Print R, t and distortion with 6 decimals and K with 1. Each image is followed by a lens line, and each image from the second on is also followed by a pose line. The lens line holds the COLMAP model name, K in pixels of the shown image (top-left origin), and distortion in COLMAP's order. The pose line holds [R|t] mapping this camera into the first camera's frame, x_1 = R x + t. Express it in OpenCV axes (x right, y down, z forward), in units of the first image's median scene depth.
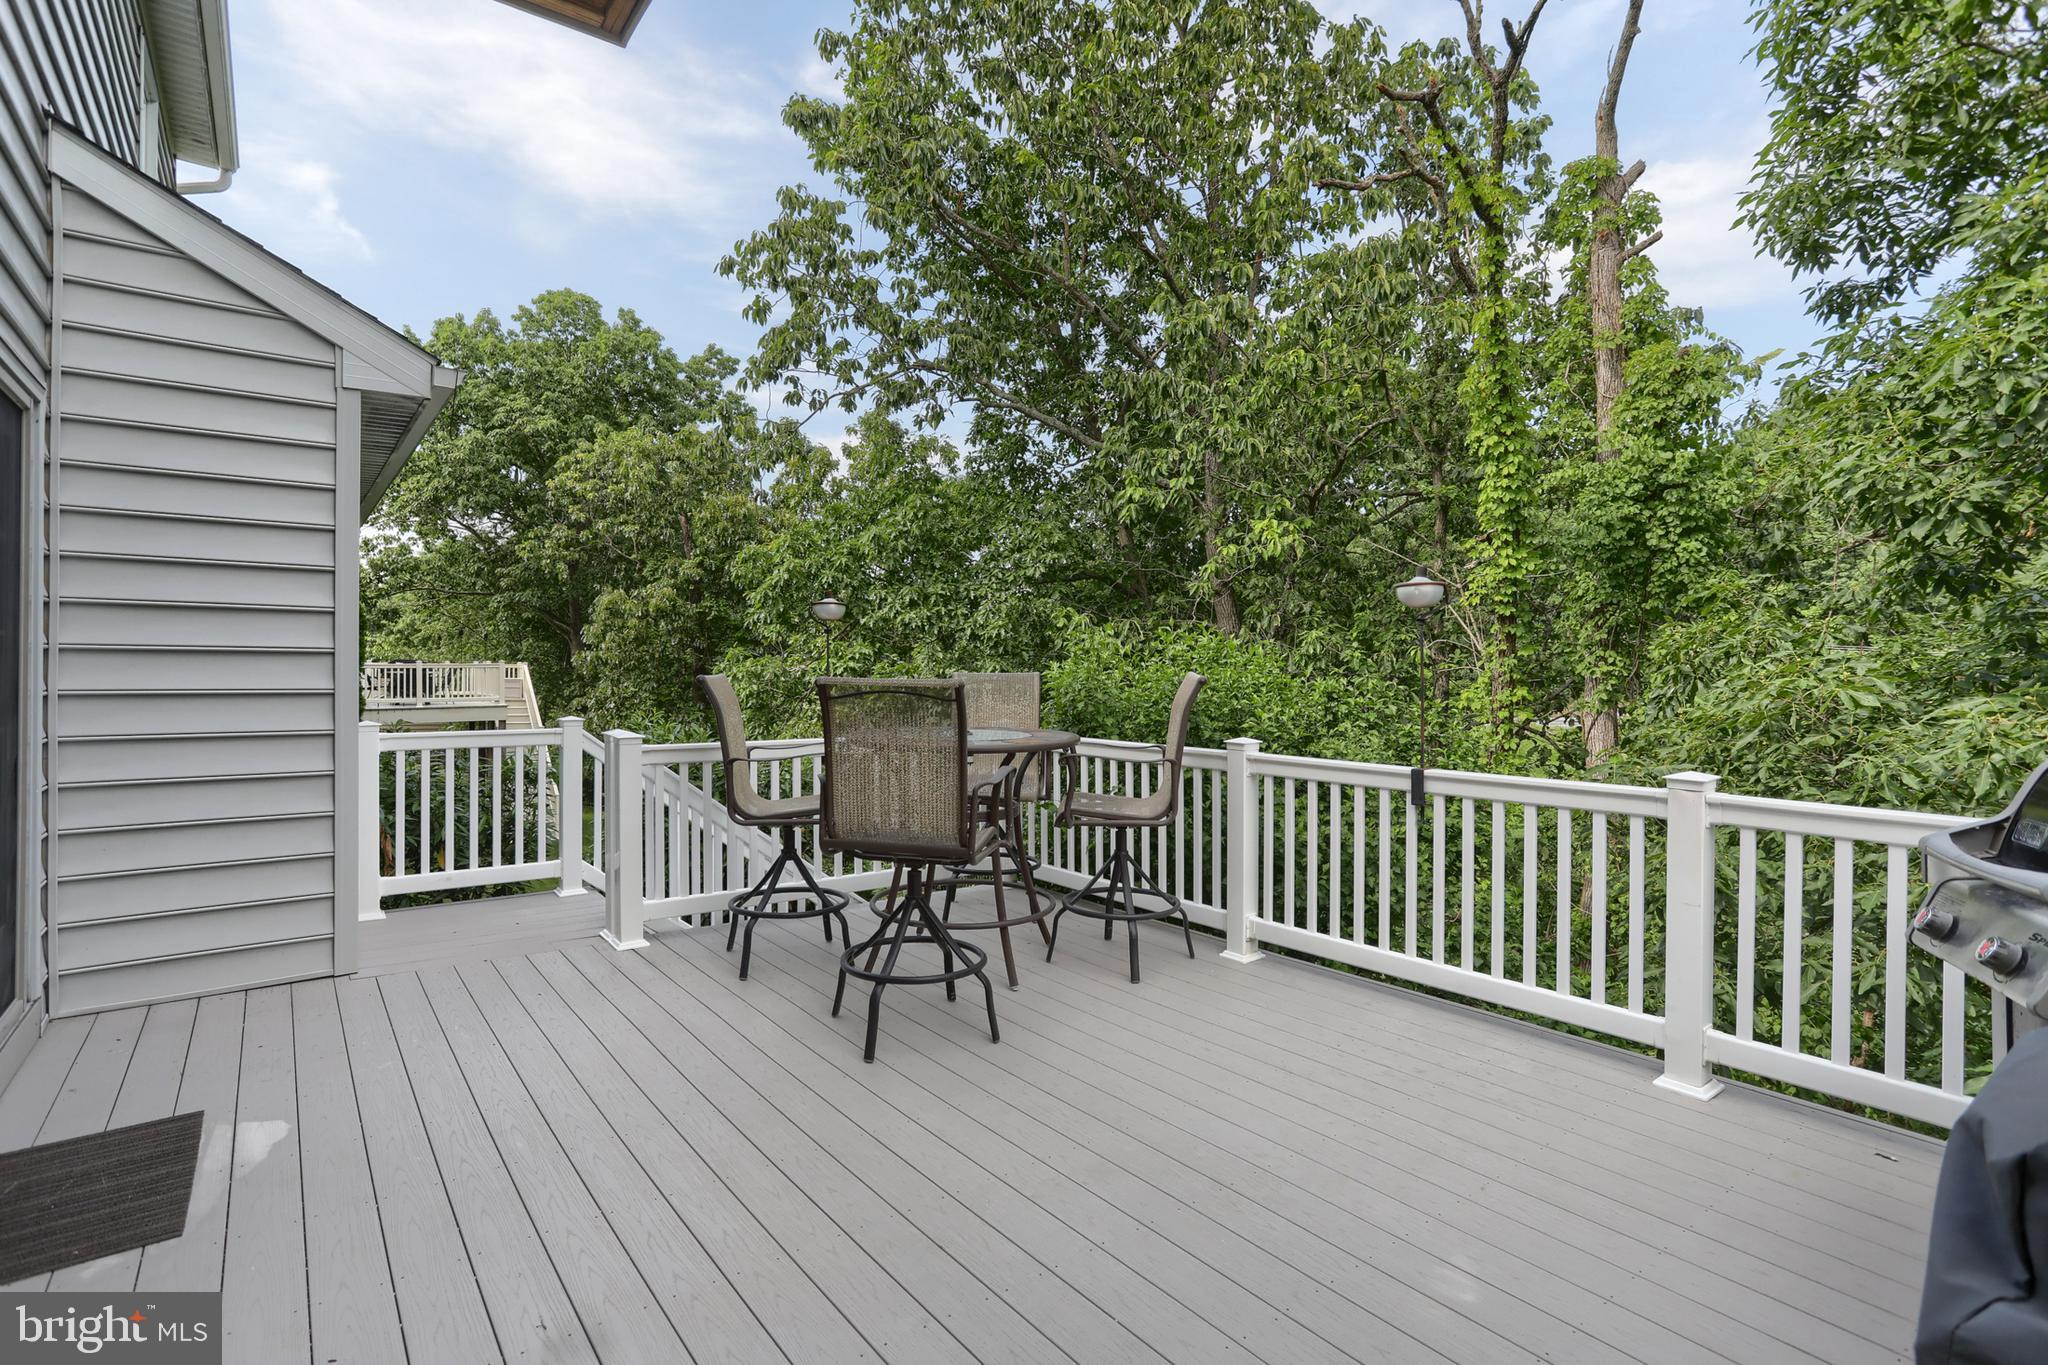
lens RADIAL K [[988.1, 0, 1013.7], [0, 988.1, 673.6], [0, 0, 1]] dist [-0.048385, 0.017561]
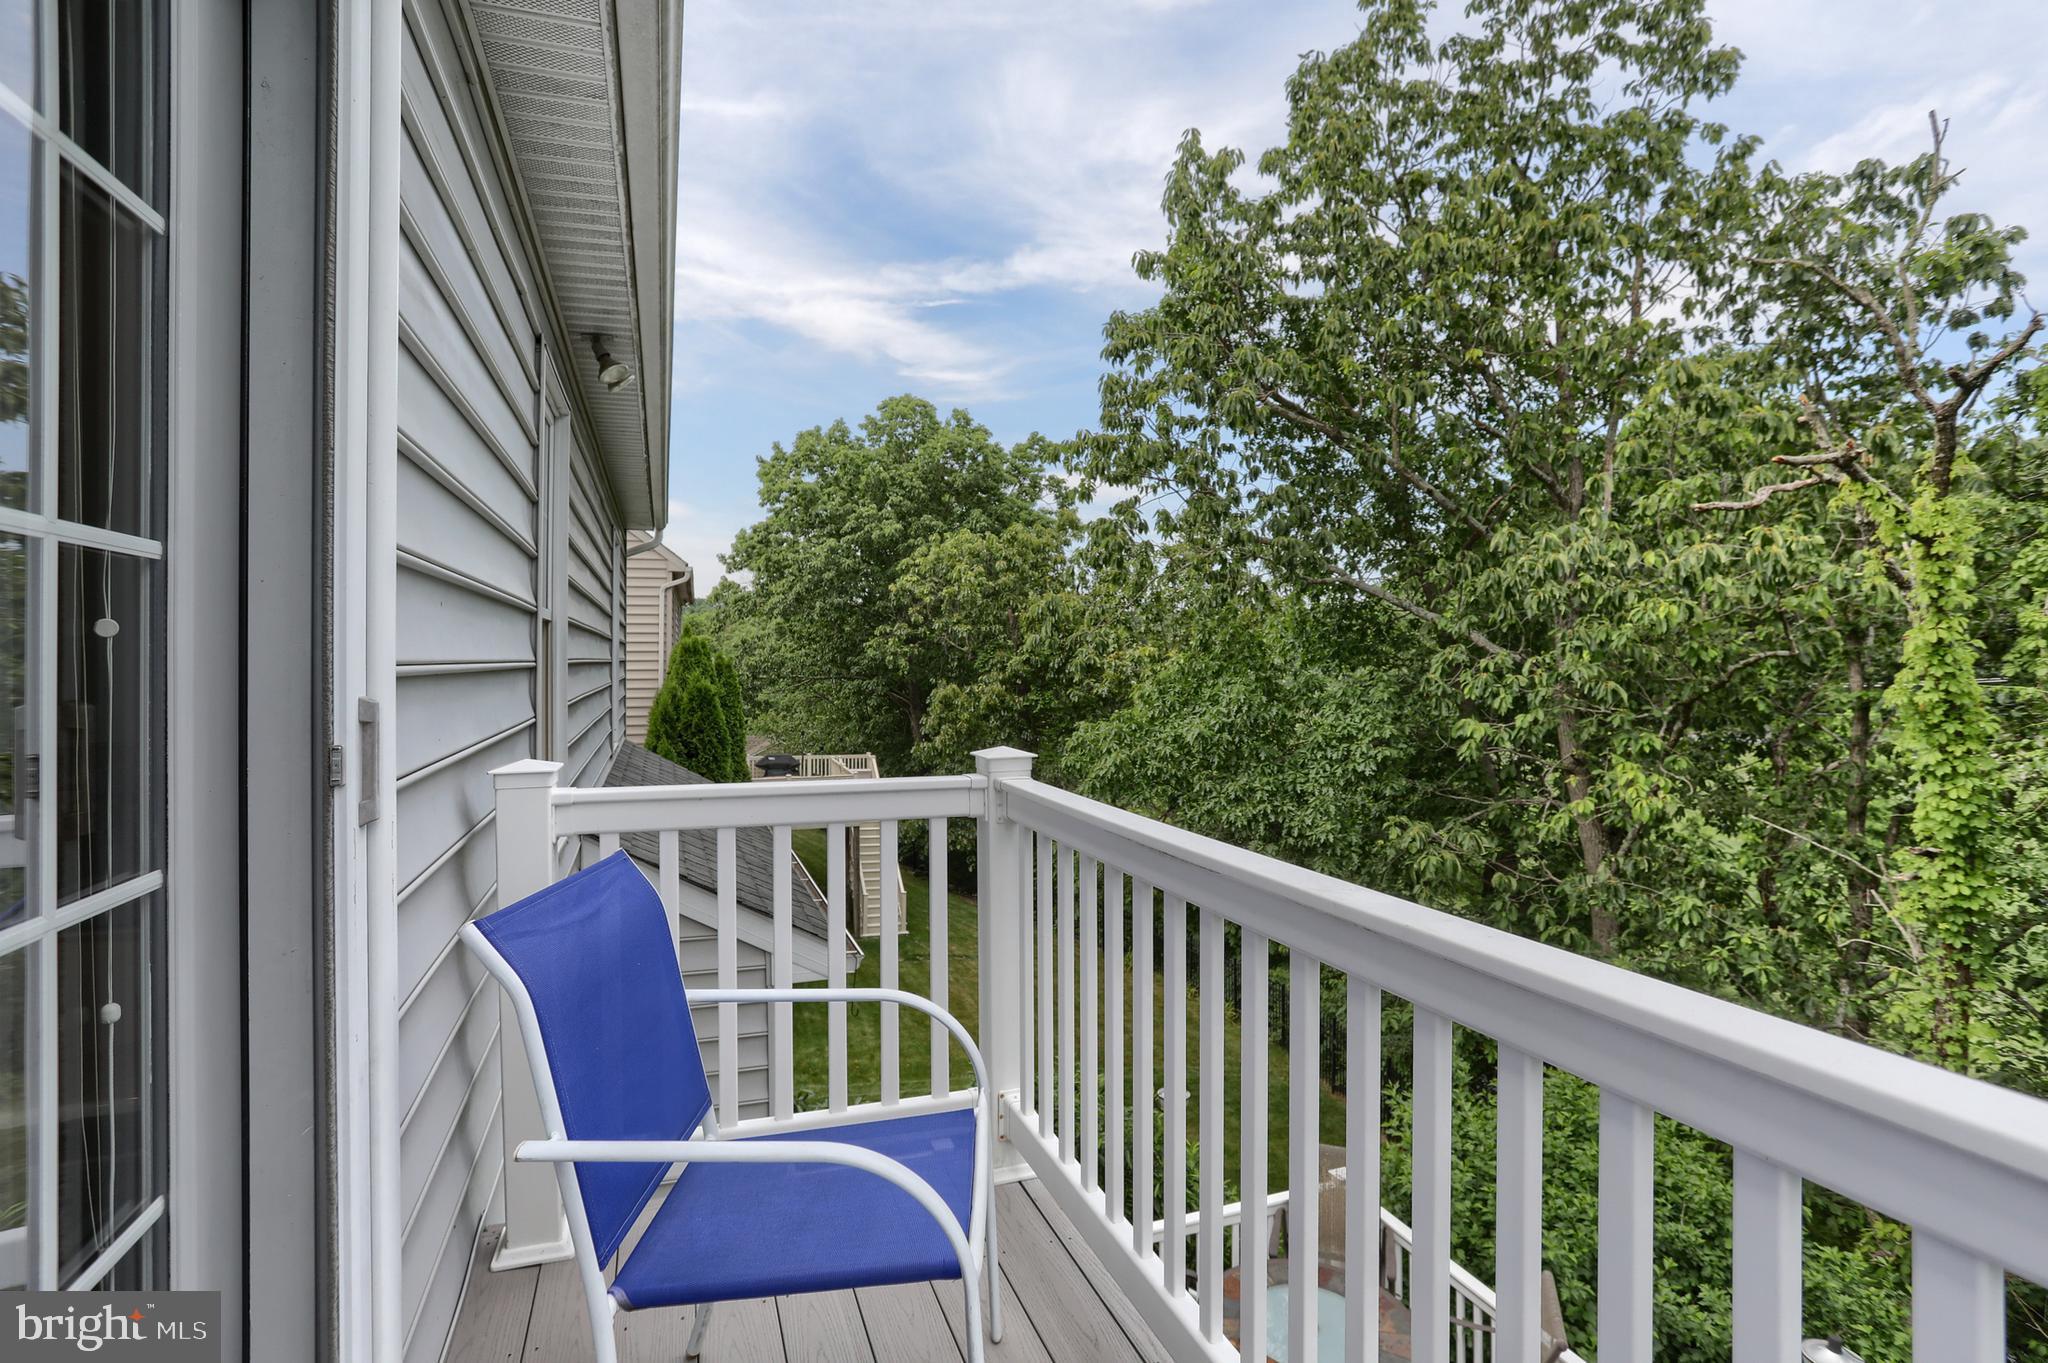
lens RADIAL K [[988.1, 0, 1019.2], [0, 988.1, 675.5], [0, 0, 1]] dist [-0.048385, 0.017561]
pose [[0.951974, -0.007741, -0.306080, -0.005553], [0.001465, 0.999784, -0.020730, -0.171881], [0.306174, 0.019286, 0.951780, -0.021187]]
